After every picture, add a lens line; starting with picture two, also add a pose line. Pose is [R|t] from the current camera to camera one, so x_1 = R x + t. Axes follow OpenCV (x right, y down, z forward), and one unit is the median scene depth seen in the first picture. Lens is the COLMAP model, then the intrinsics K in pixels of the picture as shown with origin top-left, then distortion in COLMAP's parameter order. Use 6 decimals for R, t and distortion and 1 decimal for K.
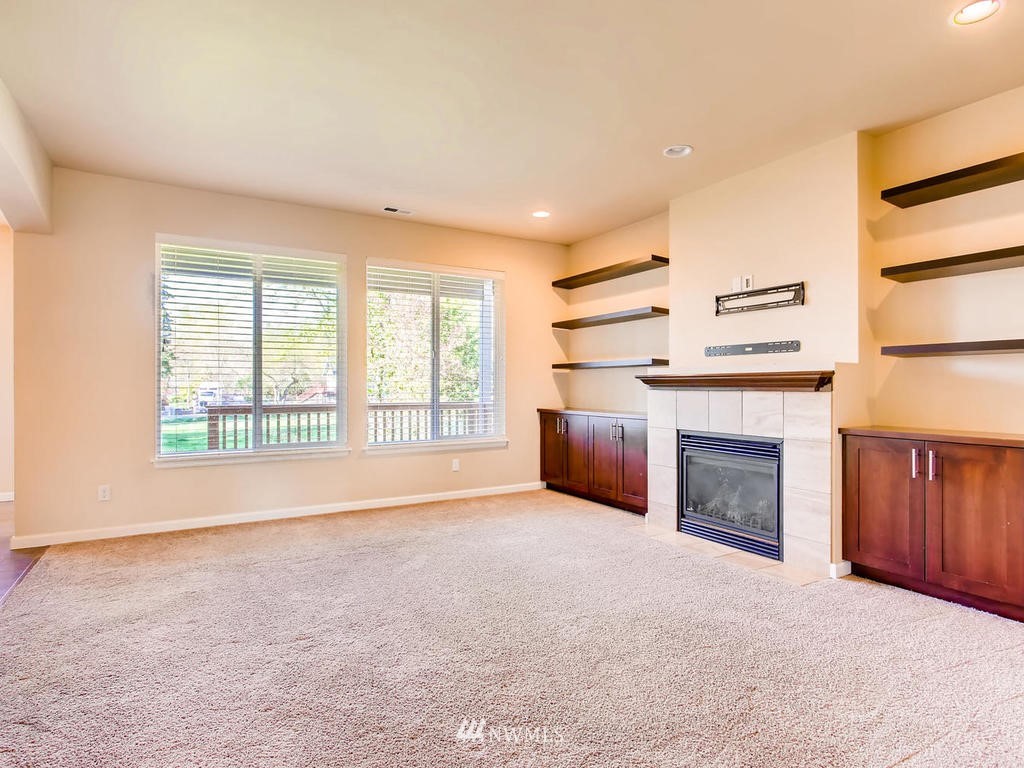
lens RADIAL K [[550.1, 0, 508.9], [0, 550.1, 384.4], [0, 0, 1]] dist [-0.003097, -0.000013]
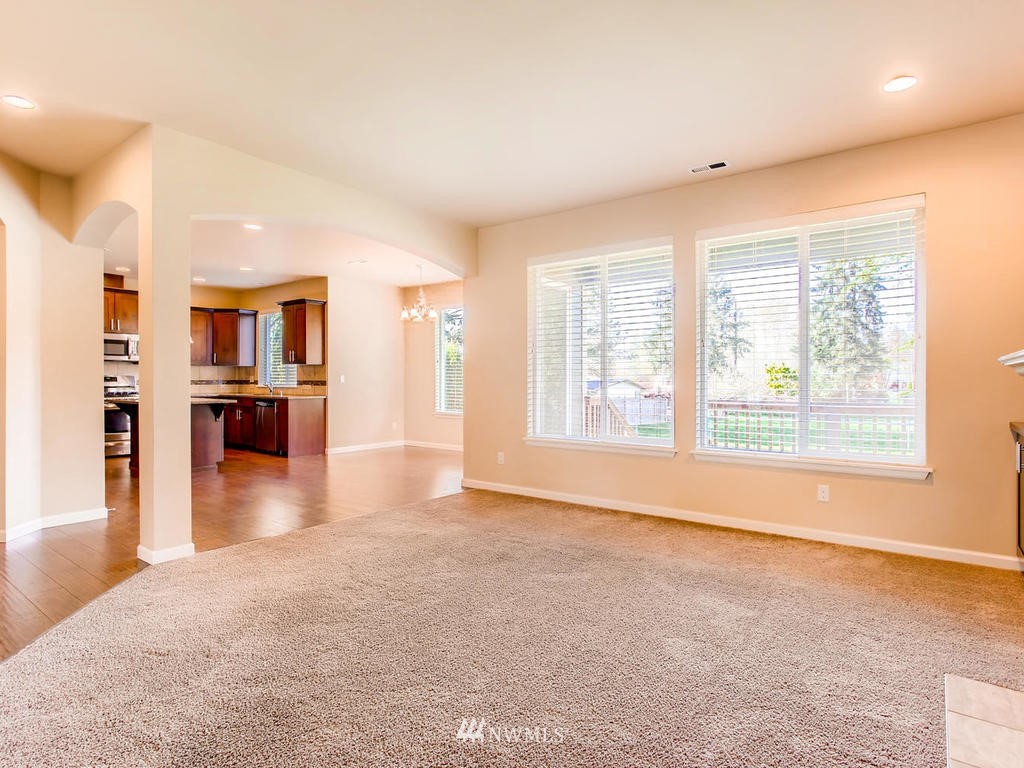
lens RADIAL K [[611.1, 0, 513.0], [0, 611.1, 383.1], [0, 0, 1]] dist [0.004954, 0.000091]
pose [[0.329462, -0.002150, -0.944166, 0.552278], [-0.003989, 0.999985, -0.003669, 0.012167], [0.944160, 0.004975, 0.329449, 0.410017]]
